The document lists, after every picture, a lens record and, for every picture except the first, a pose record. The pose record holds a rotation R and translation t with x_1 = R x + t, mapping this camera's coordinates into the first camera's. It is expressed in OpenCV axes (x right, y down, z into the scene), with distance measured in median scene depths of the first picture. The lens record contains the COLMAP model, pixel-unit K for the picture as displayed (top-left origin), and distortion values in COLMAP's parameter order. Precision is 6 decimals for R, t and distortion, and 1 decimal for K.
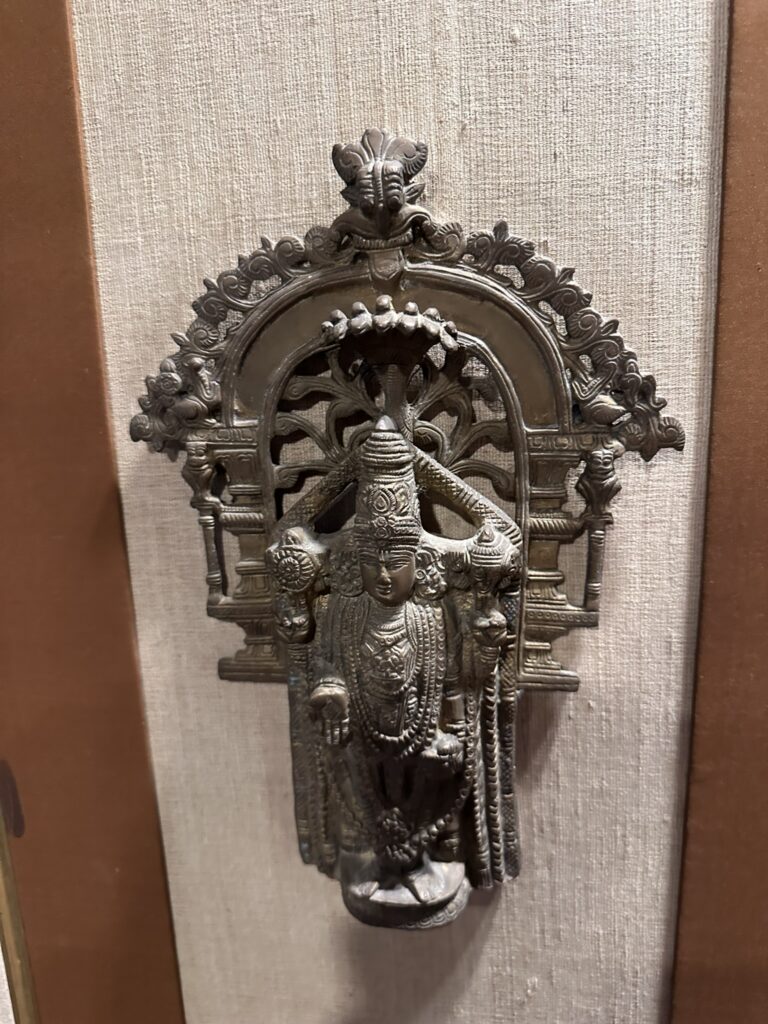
lens RADIAL K [[709.2, 0, 378.0], [0, 709.2, 510.5], [0, 0, 1]] dist [0.150284, -0.292050]
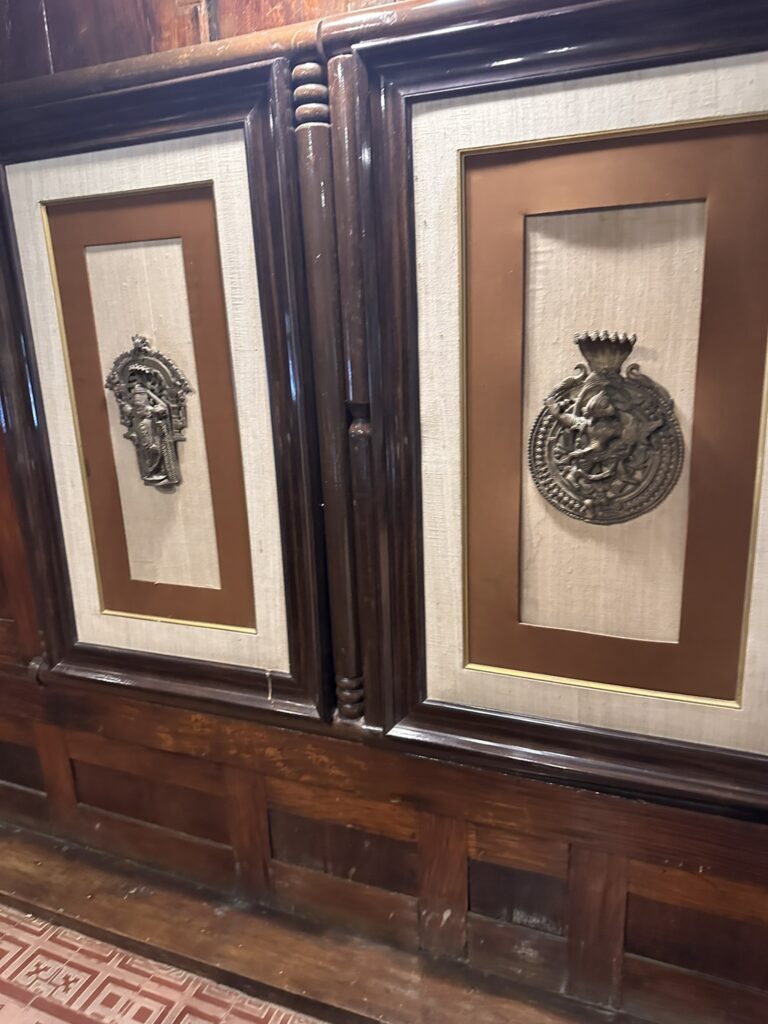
lens RADIAL K [[709.2, 0, 378.0], [0, 709.2, 510.5], [0, 0, 1]] dist [0.150284, -0.292050]
pose [[0.969393, 0.057131, -0.238772, 3.015093], [-0.044337, 0.997295, 0.058622, 0.412017], [0.241476, -0.046241, 0.969304, -3.805102]]
